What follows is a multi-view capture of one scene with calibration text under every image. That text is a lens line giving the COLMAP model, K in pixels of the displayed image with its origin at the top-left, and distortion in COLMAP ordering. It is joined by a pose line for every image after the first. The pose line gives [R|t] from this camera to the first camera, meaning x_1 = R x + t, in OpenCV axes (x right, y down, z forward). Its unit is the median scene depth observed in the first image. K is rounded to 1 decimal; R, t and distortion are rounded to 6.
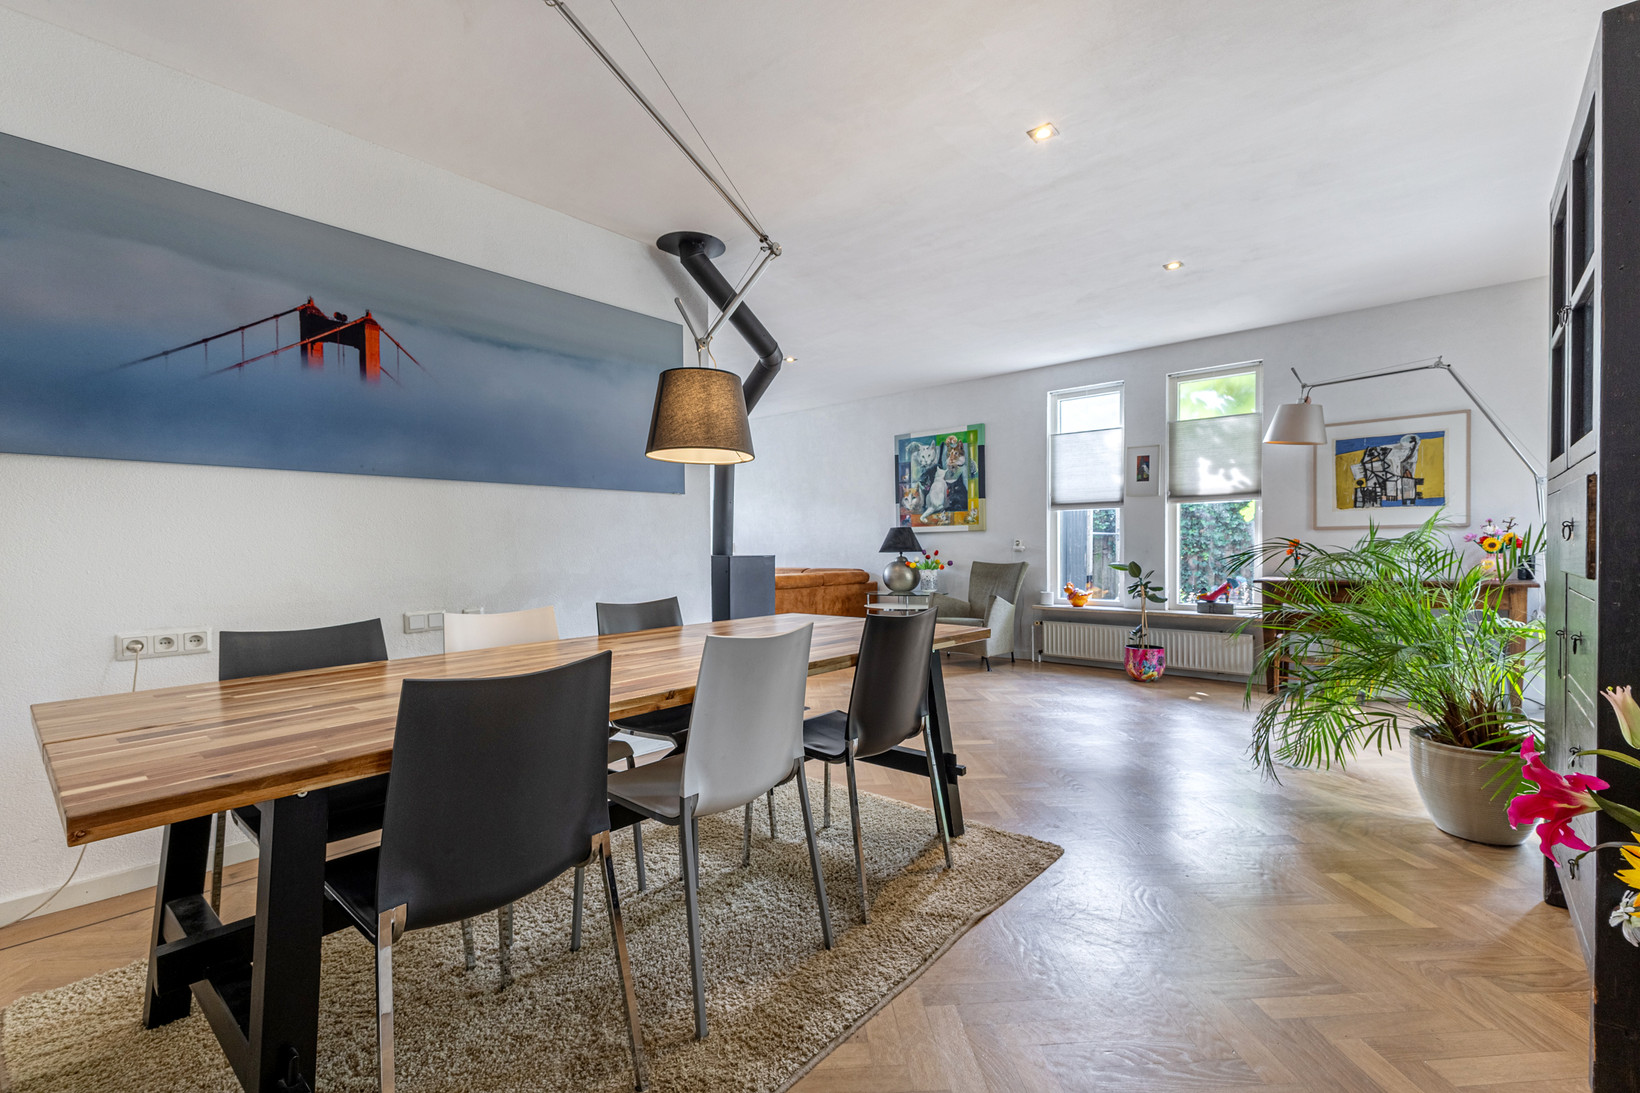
lens RADIAL K [[718.2, 0, 819.1], [0, 718.2, 558.3], [0, 0, 1]] dist [0.016952, 0.000019]
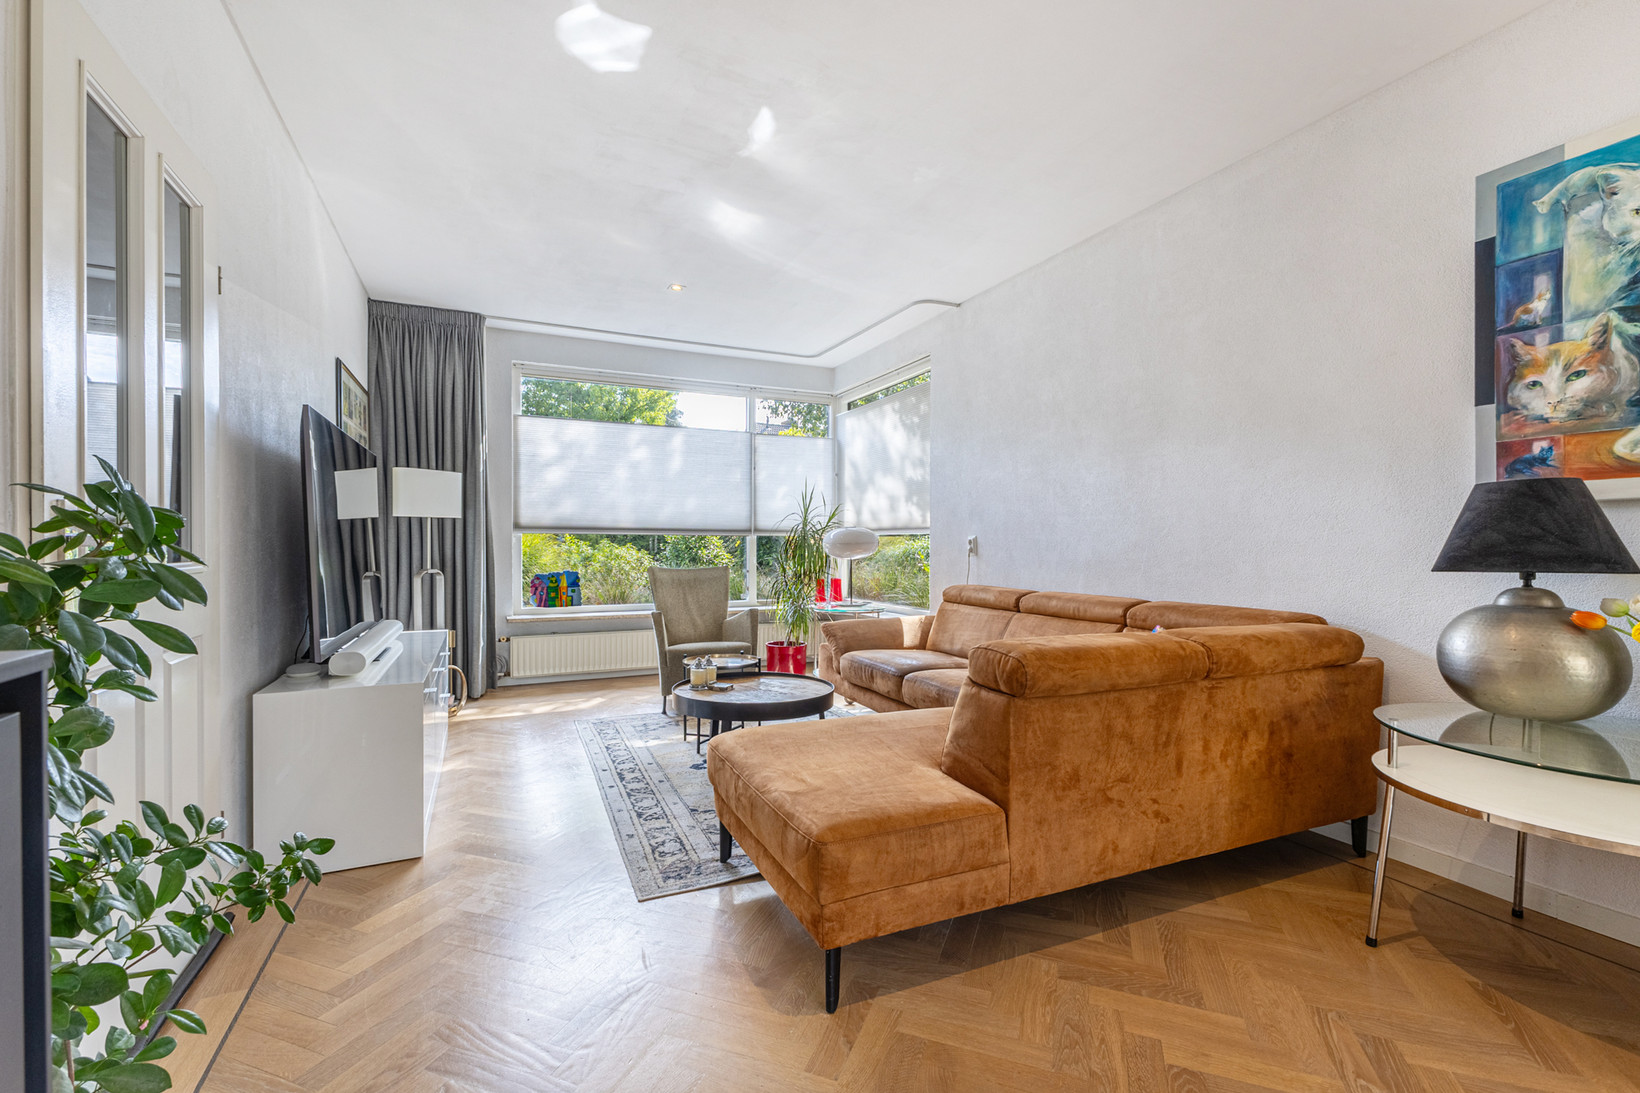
lens RADIAL K [[712.1, 0, 821.0], [0, 712.1, 551.7], [0, 0, 1]] dist [0.002386, 0.000023]
pose [[0.913179, 0.016269, -0.407234, -0.023114], [-0.018148, 0.999835, -0.000751, -0.012863], [0.407155, 0.008076, 0.913323, 0.733760]]
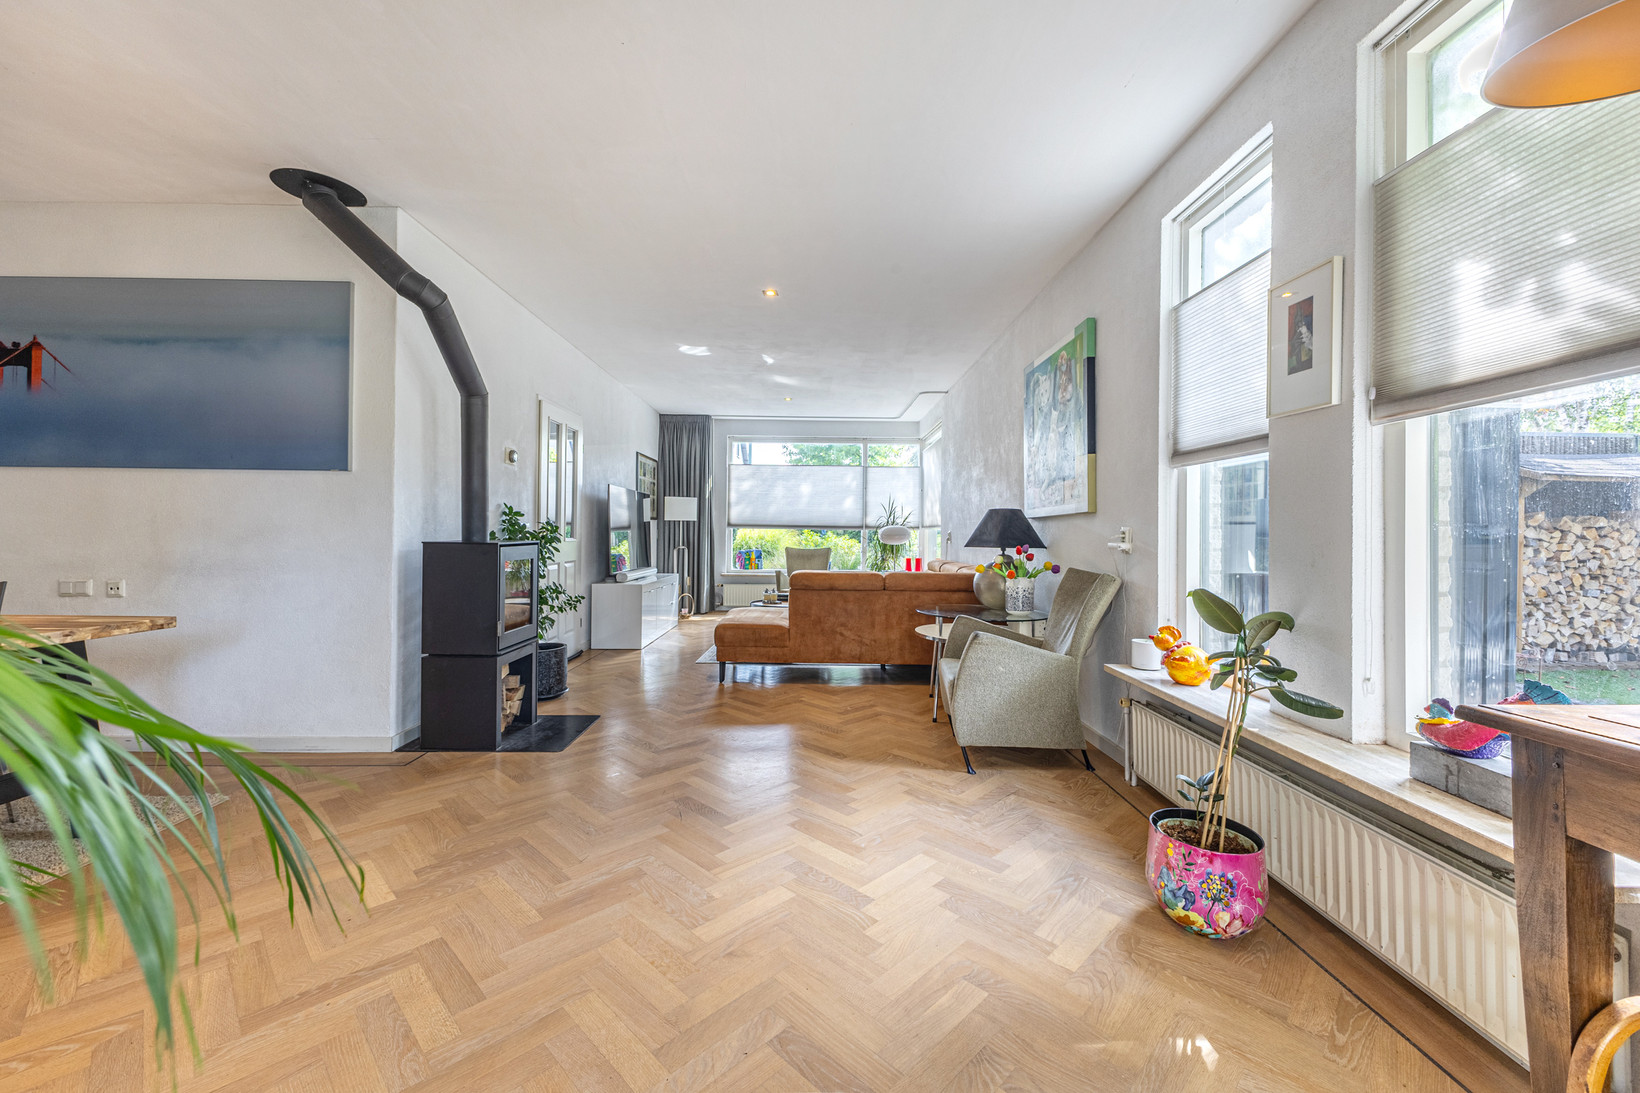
lens RADIAL K [[645.5, 0, 821.7], [0, 645.5, 529.6], [0, 0, 1]] dist [0.001612, -0.000432]
pose [[0.666912, 0.010940, -0.745056, 0.495753], [-0.030237, 0.999466, -0.012389, -0.014715], [0.744523, 0.030791, 0.666886, 0.563922]]
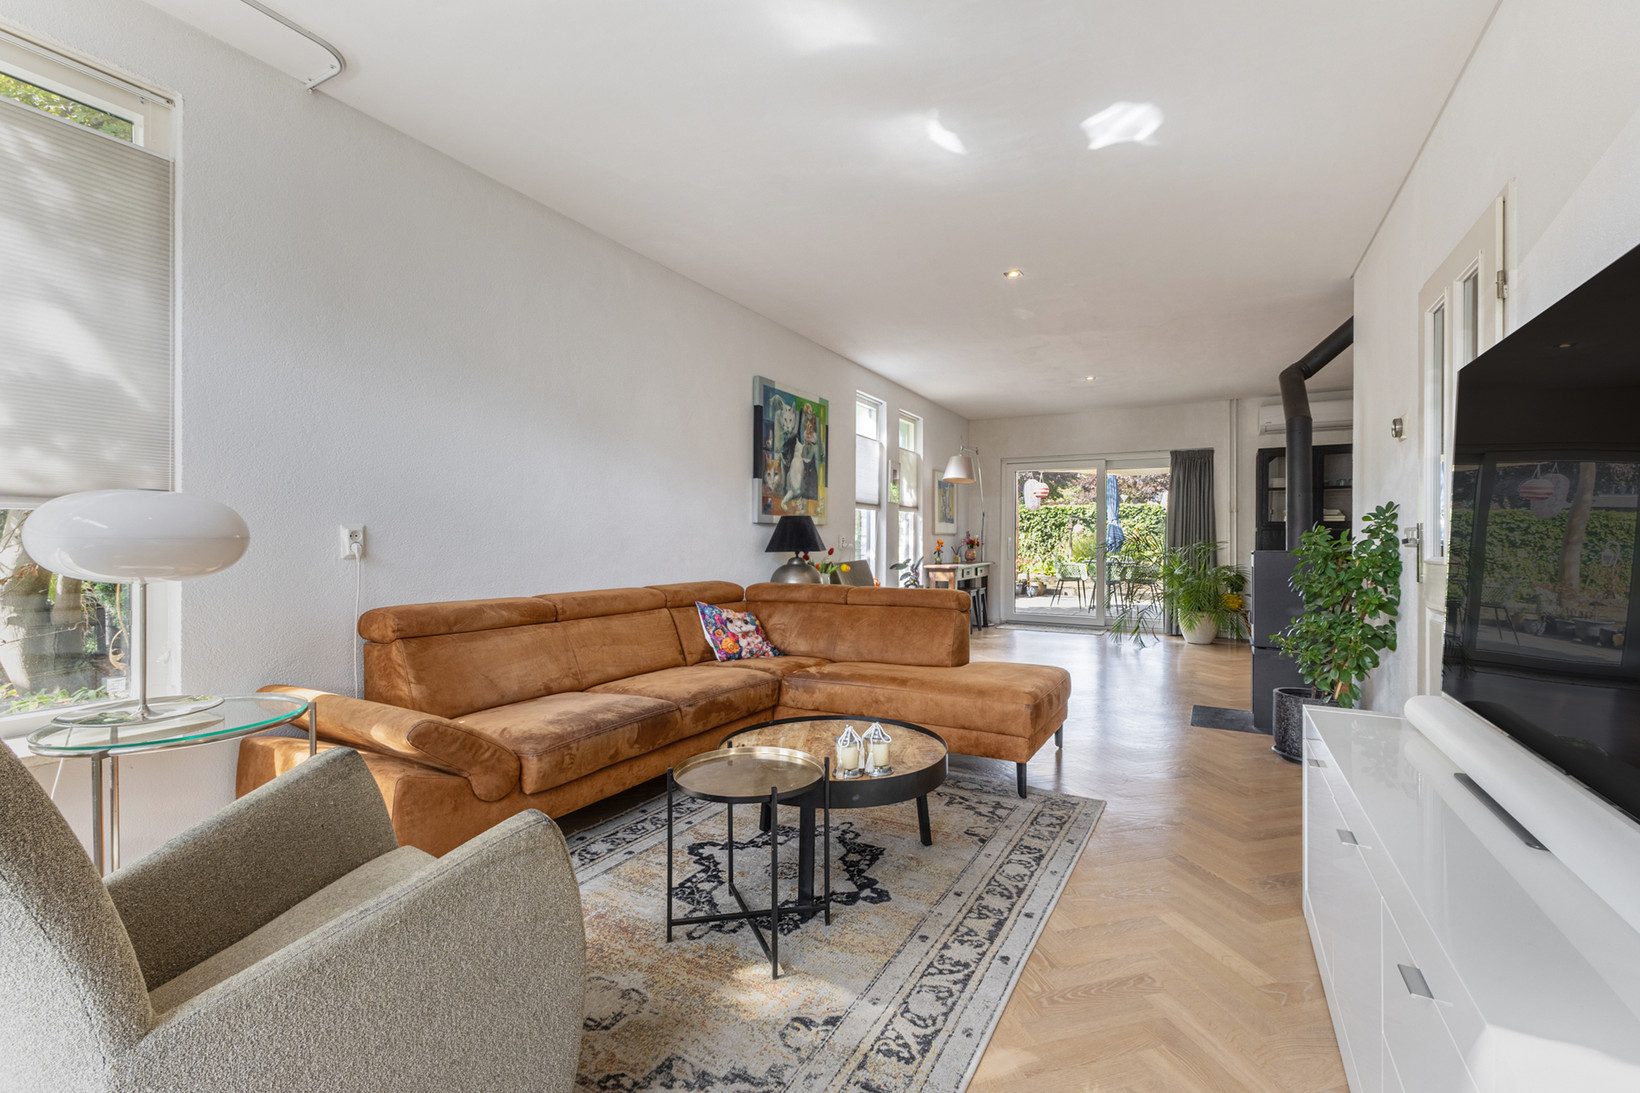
lens RADIAL K [[700.5, 0, 821.3], [0, 700.5, 542.9], [0, 0, 1]] dist [0.000803, -0.000355]
pose [[-0.207532, 0.004051, 0.978220, -0.636740], [0.013172, 0.999912, -0.001346, -0.017415], [-0.978140, 0.012606, -0.207567, 1.274377]]
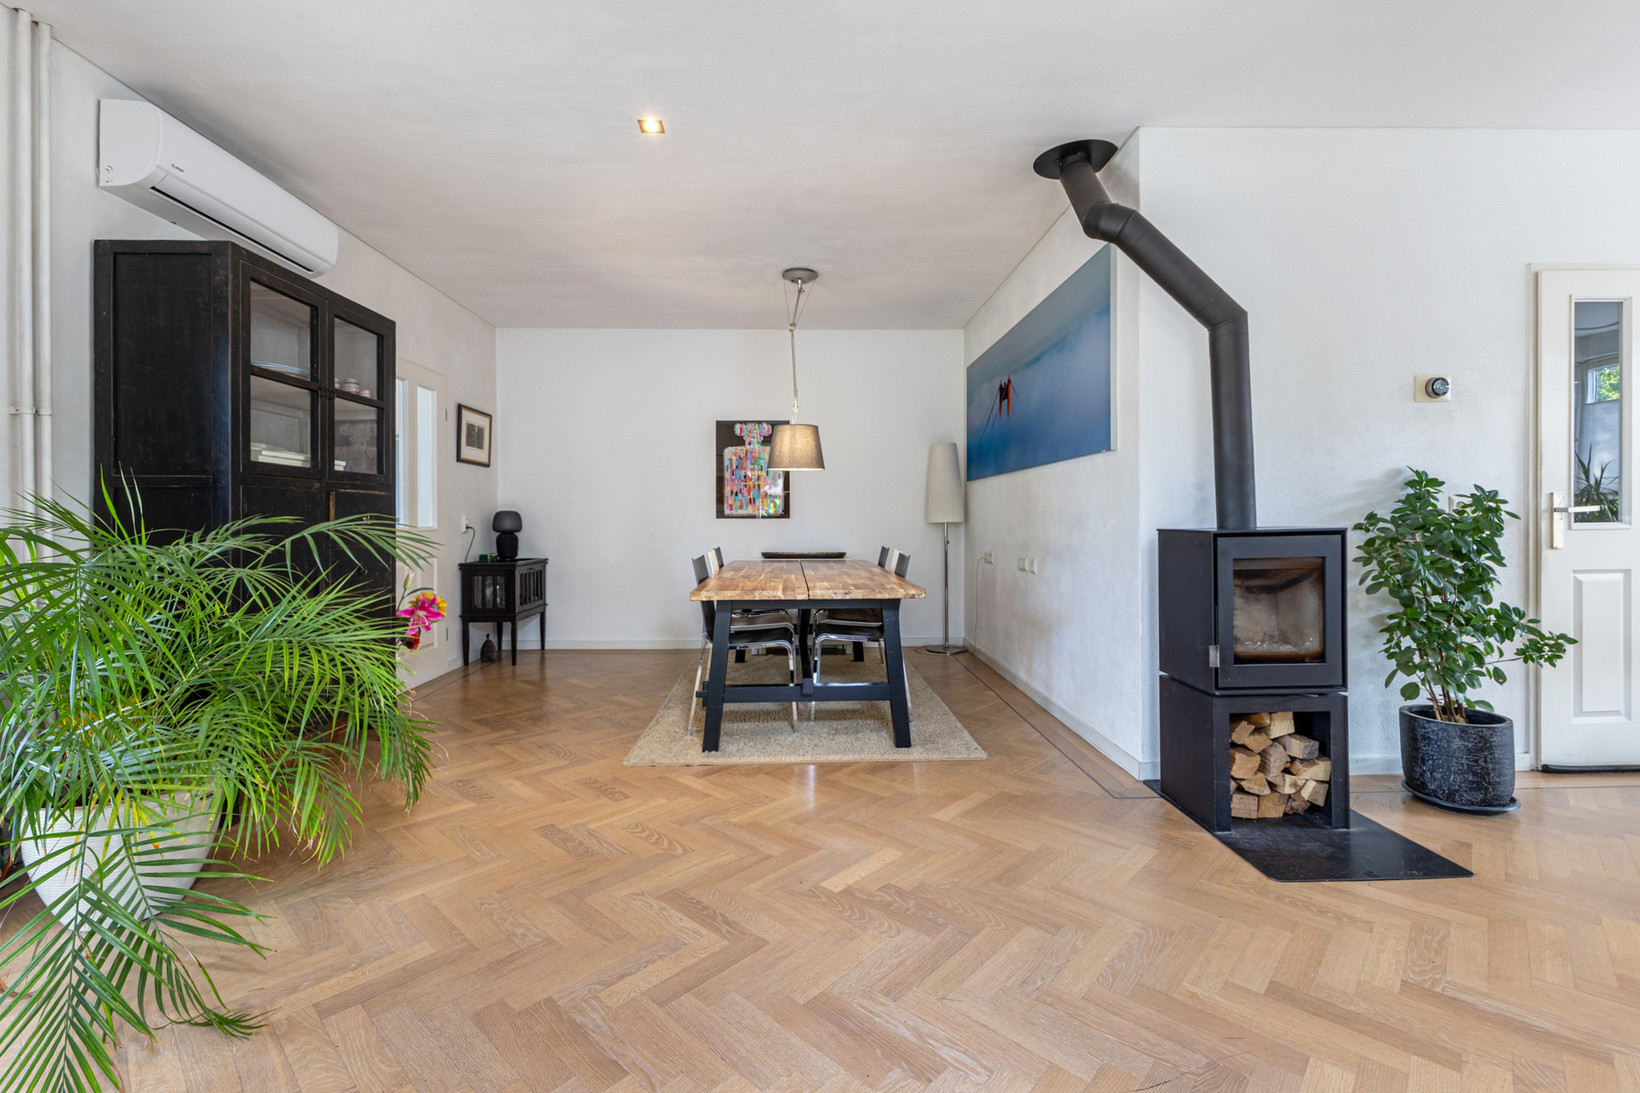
lens RADIAL K [[710.6, 0, 815.7], [0, 710.6, 518.4], [0, 0, 1]] dist [0.007320, 0.000025]
pose [[-0.736448, 0.014017, -0.676349, 0.368157], [0.002615, 0.999837, 0.017874, -0.016719], [0.676489, 0.011395, -0.736365, 0.846609]]
